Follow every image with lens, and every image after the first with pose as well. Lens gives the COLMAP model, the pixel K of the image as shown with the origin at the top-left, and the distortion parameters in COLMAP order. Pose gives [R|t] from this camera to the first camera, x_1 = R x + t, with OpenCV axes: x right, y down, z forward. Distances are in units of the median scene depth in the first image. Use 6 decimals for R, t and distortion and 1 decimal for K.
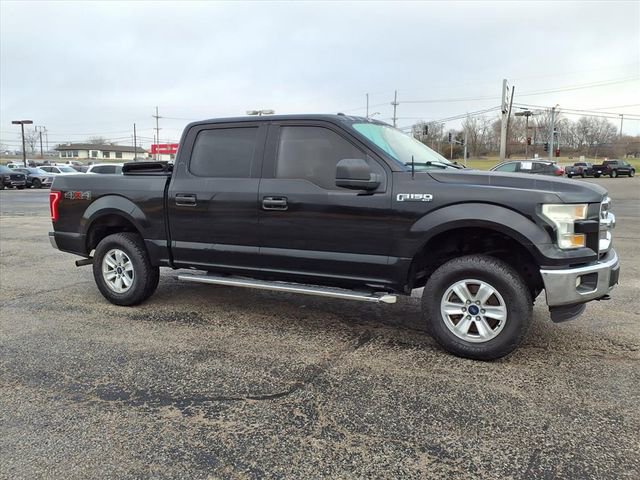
lens RADIAL K [[514.2, 0, 317.6], [0, 514.2, 242.2], [0, 0, 1]] dist [0.048477, -0.067576]
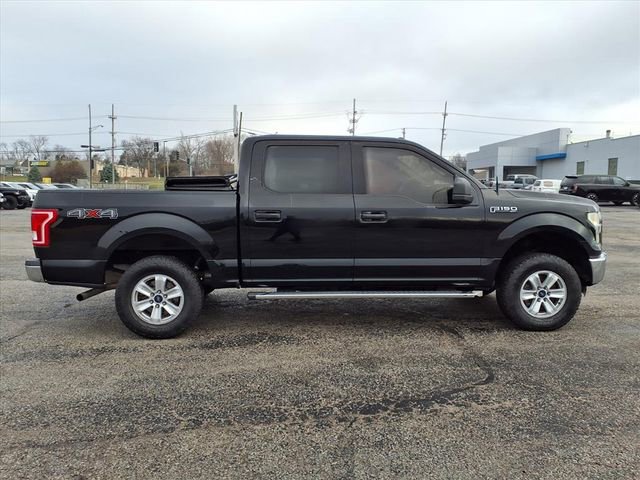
lens RADIAL K [[513.2, 0, 319.0], [0, 513.2, 238.2], [0, 0, 1]] dist [0.050132, -0.072193]
pose [[0.851885, -0.039477, 0.522239, -0.823288], [0.061277, 0.997819, -0.024529, -0.012658], [-0.520132, 0.052897, 0.852446, 0.153883]]
